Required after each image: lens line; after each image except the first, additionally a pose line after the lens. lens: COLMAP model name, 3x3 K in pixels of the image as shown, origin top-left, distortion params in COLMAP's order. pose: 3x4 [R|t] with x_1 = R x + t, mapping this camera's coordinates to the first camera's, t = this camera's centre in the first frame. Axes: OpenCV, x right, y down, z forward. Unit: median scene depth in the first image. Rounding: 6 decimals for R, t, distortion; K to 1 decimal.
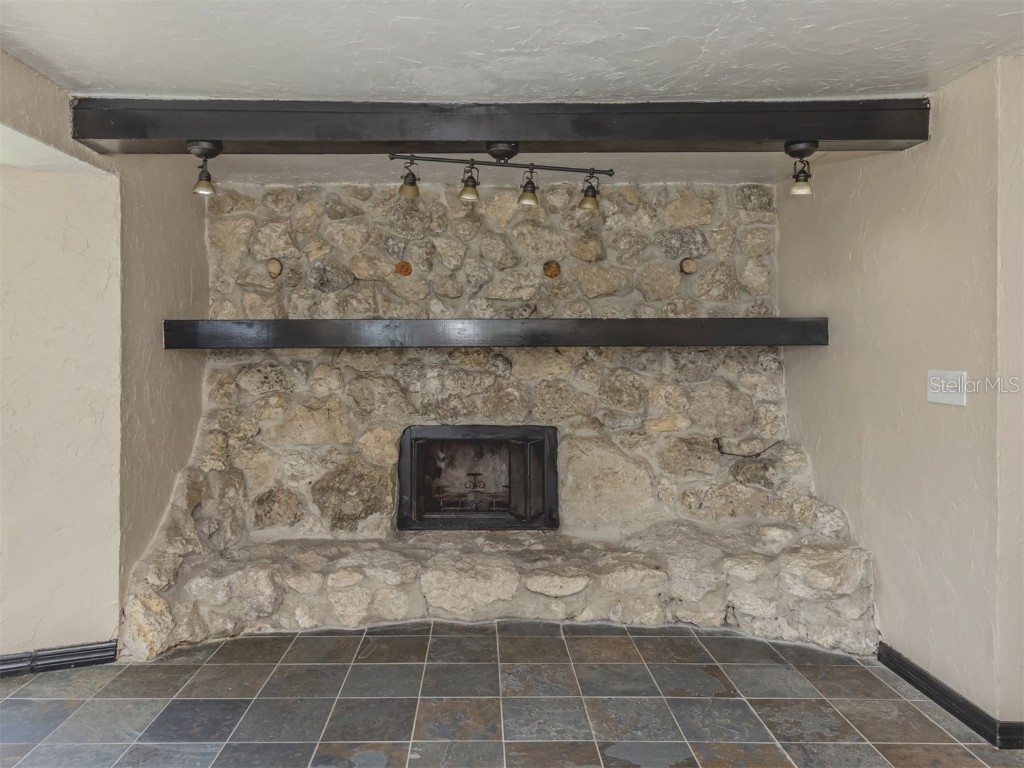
lens RADIAL K [[747.8, 0, 508.4], [0, 747.8, 345.4], [0, 0, 1]] dist [0.004049, 0.000910]
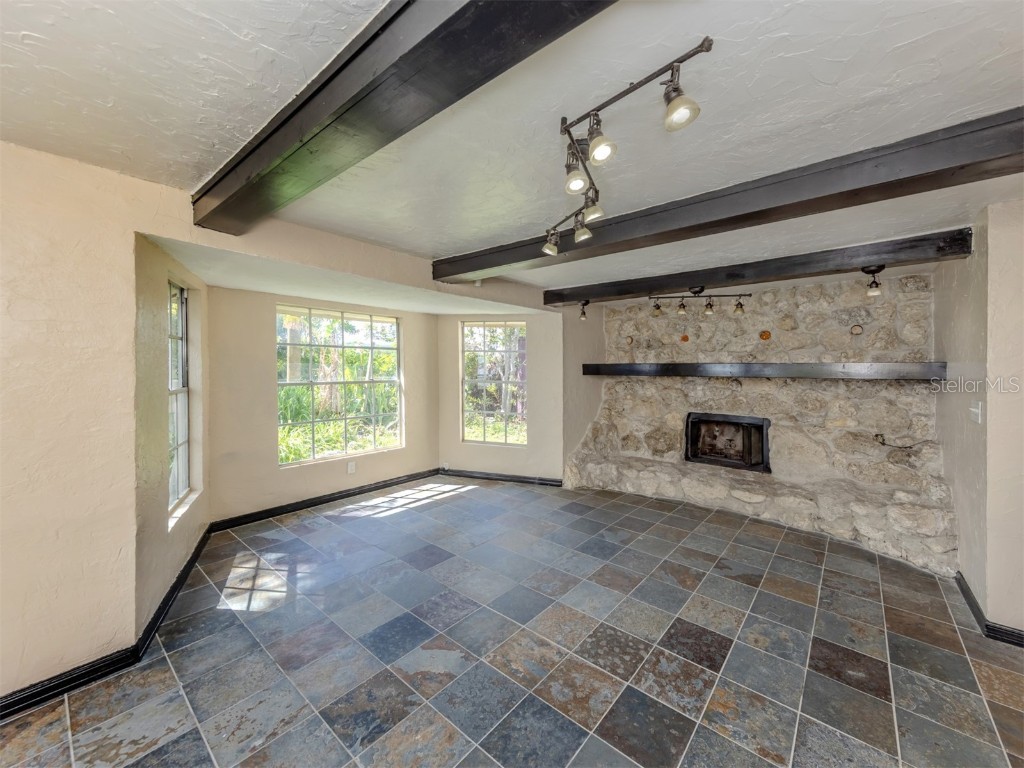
lens RADIAL K [[406.0, 0, 529.2], [0, 406.0, 379.7], [0, 0, 1]] dist [0.000481, 0.000075]
pose [[0.759541, 0.025395, -0.649964, 0.277686], [-0.003433, 0.999380, 0.035036, -0.024150], [0.650451, -0.024380, 0.759157, -0.169902]]
